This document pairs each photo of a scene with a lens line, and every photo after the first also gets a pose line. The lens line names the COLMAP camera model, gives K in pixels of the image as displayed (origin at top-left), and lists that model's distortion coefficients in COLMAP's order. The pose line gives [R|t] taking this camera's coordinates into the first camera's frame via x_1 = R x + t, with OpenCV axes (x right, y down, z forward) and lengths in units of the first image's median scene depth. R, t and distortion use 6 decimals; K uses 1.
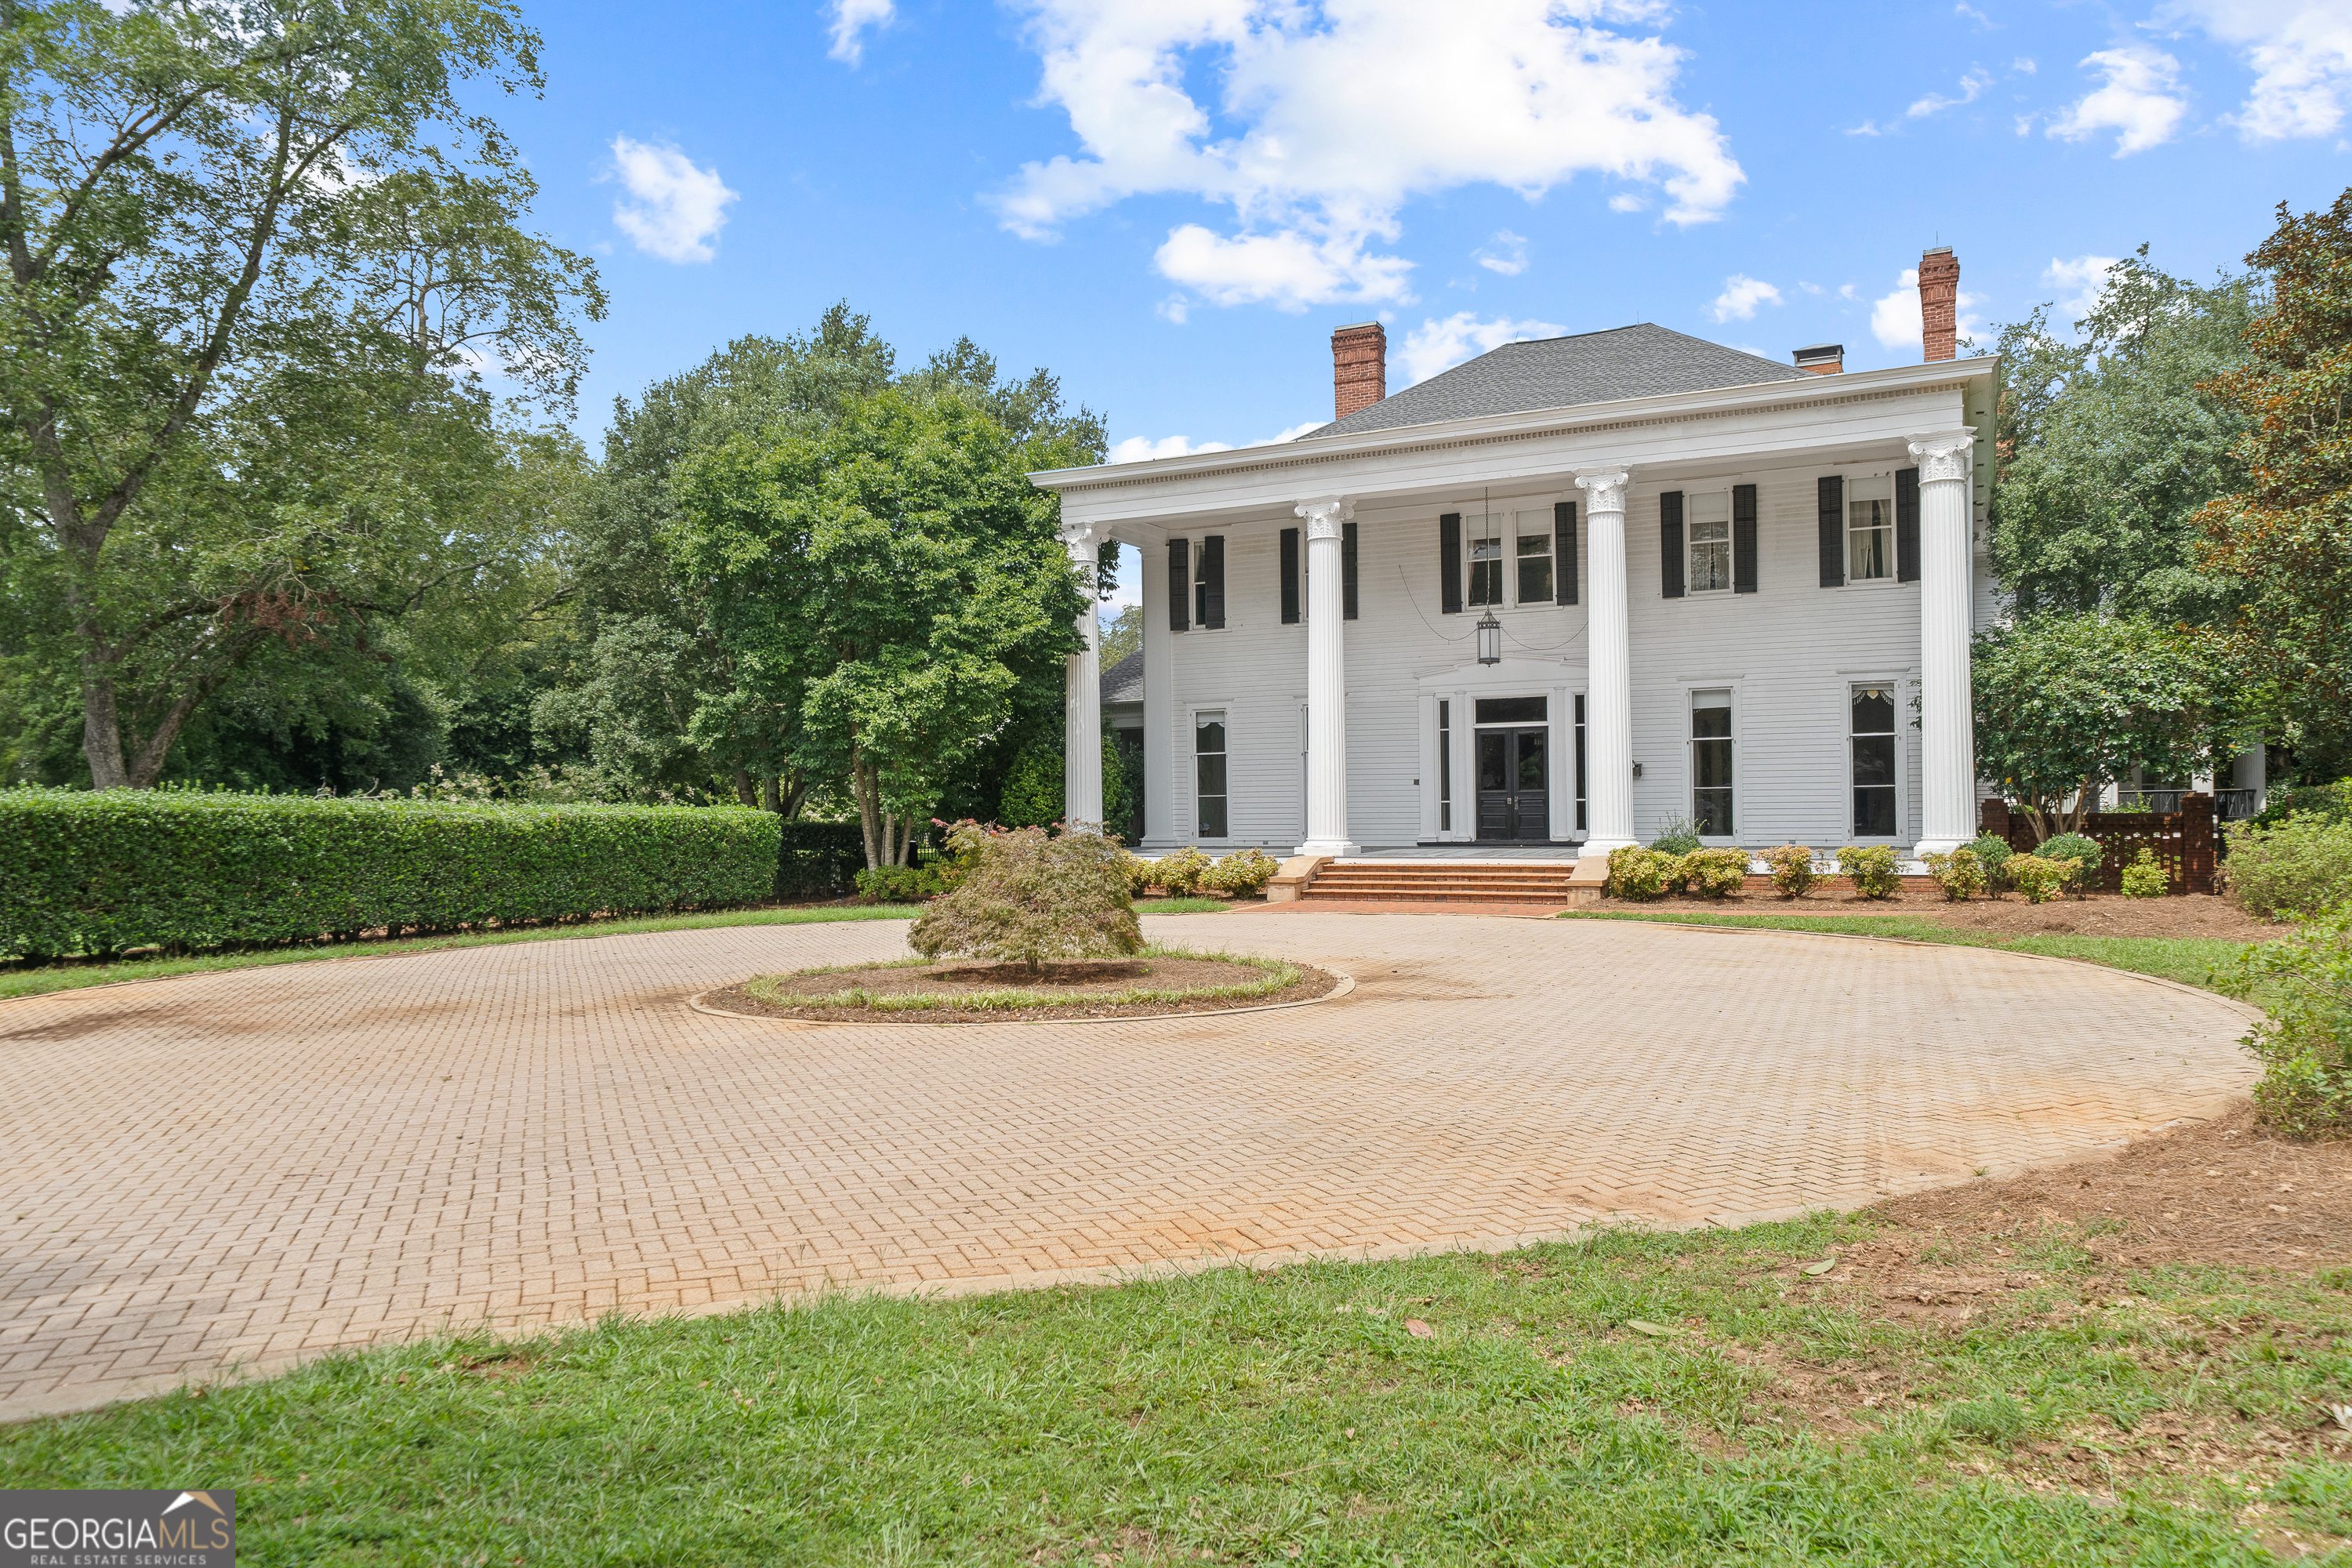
lens RADIAL K [[1616.7, 0, 1176.0], [0, 1616.7, 784.0], [0, 0, 1]] dist [0.007136, 0.003591]
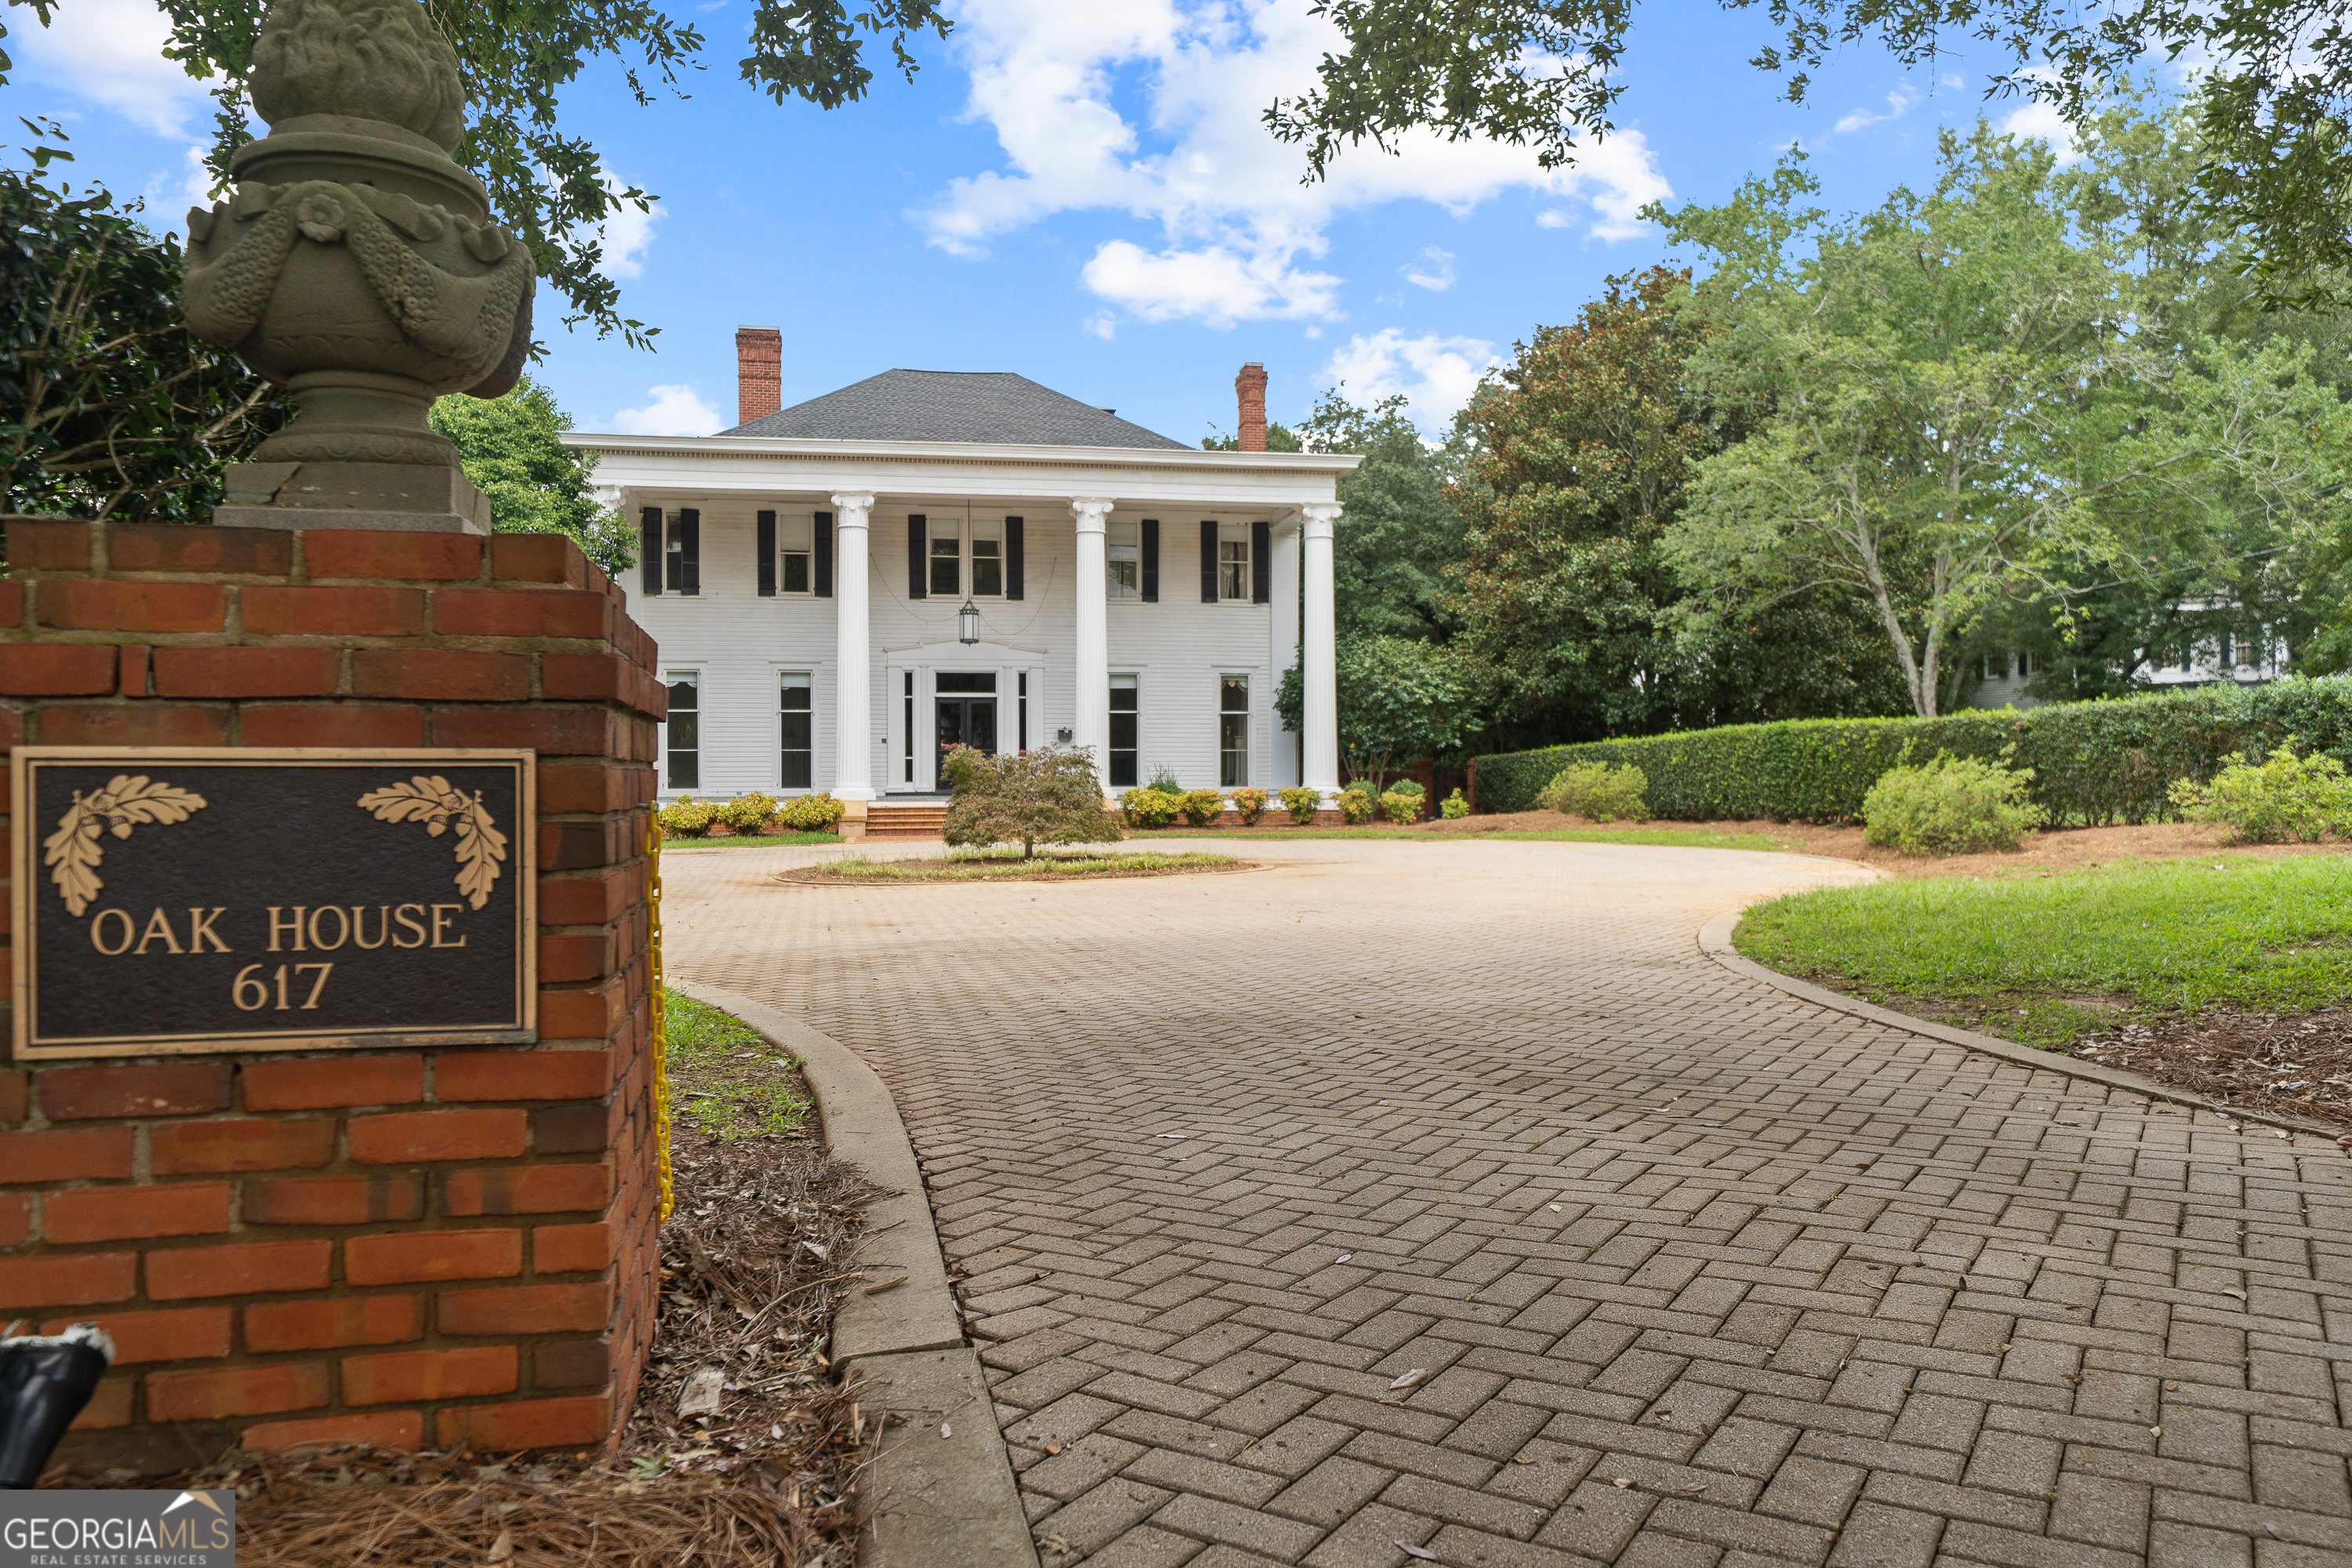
lens RADIAL K [[1616.7, 0, 1176.0], [0, 1616.7, 784.0], [0, 0, 1]] dist [0.007136, 0.003591]
pose [[0.803203, 0.009575, 0.595628, -0.415848], [-0.013673, 0.999904, 0.002363, 0.026920], [-0.595548, -0.010042, 0.803257, -0.071017]]
